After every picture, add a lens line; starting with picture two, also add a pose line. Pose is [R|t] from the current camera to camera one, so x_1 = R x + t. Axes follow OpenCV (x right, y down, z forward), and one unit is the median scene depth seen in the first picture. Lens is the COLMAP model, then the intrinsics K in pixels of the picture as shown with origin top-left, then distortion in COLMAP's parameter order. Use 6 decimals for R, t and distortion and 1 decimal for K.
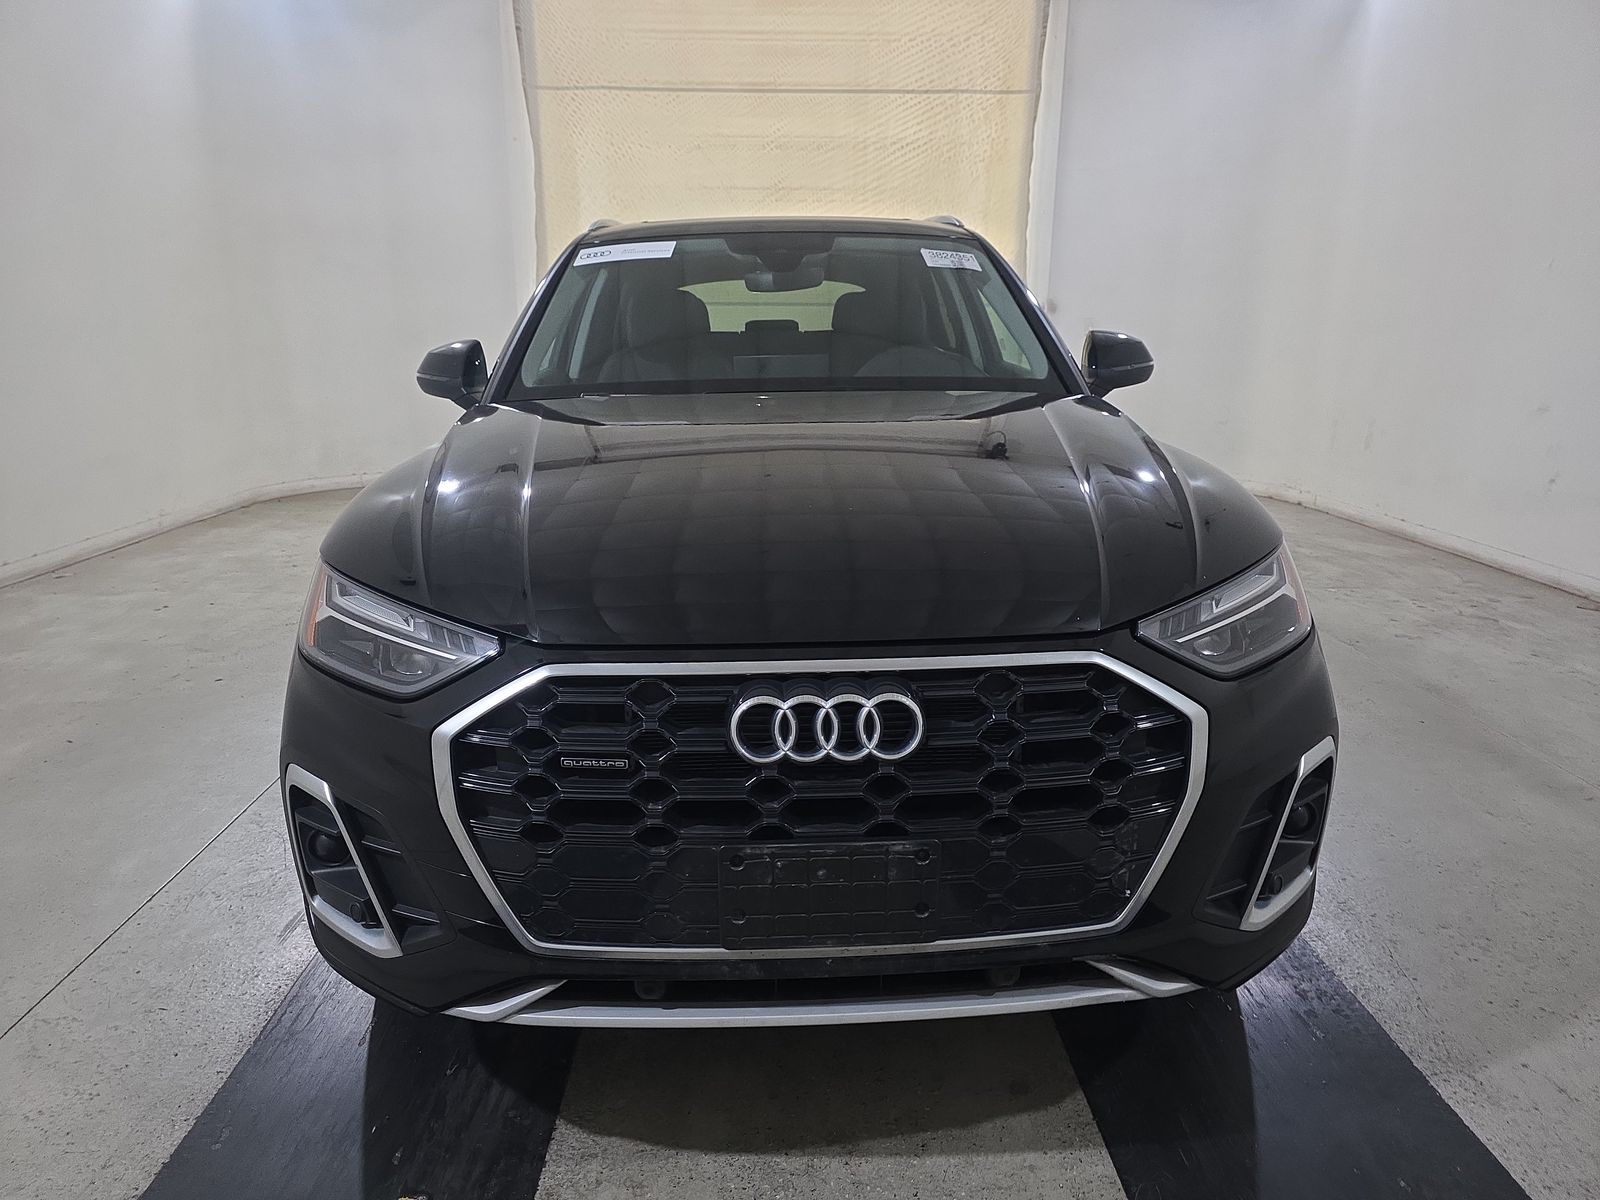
lens RADIAL K [[1065.0, 0, 801.5], [0, 1065.0, 609.2], [0, 0, 1]] dist [0.046633, -0.037037]
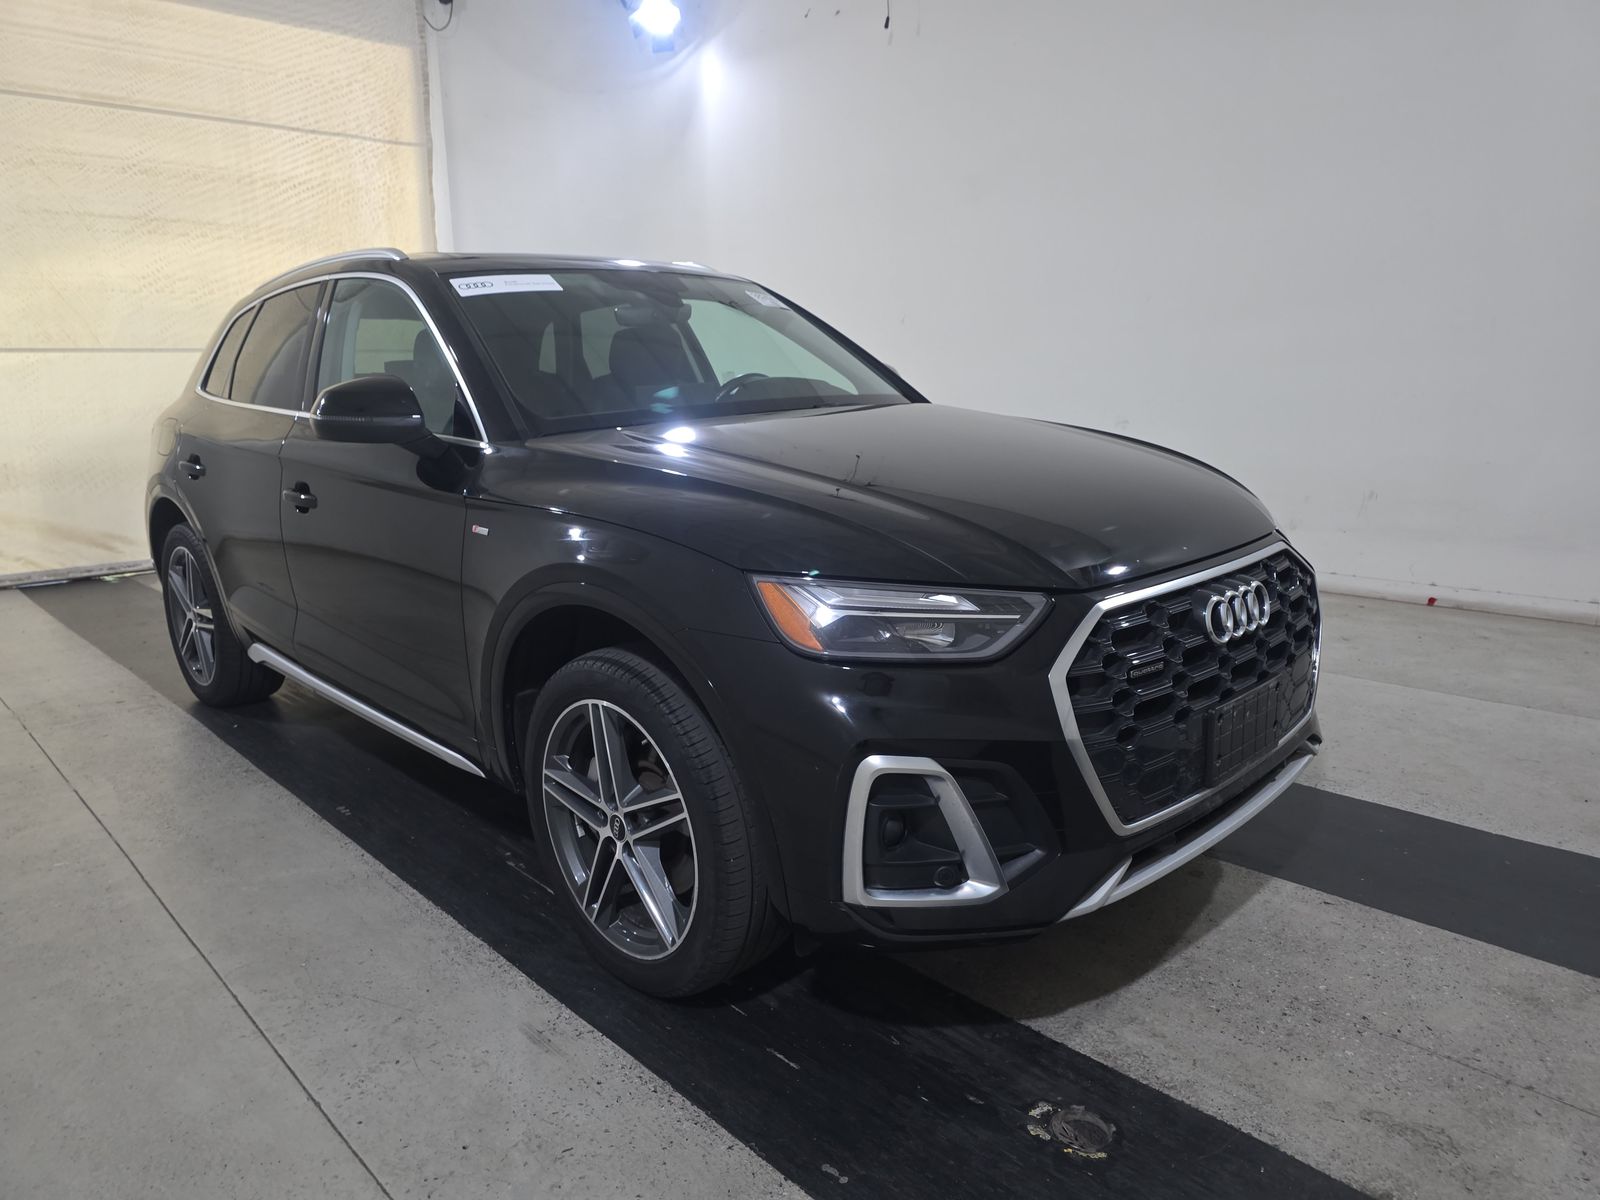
lens RADIAL K [[1065.0, 0, 793.7], [0, 1065.0, 595.5], [0, 0, 1]] dist [0.046633, -0.037037]
pose [[0.743944, -0.155556, 0.649885, -0.251142], [0.194961, 0.980743, 0.011573, -0.007636], [-0.639170, 0.118093, 0.759945, 0.053010]]
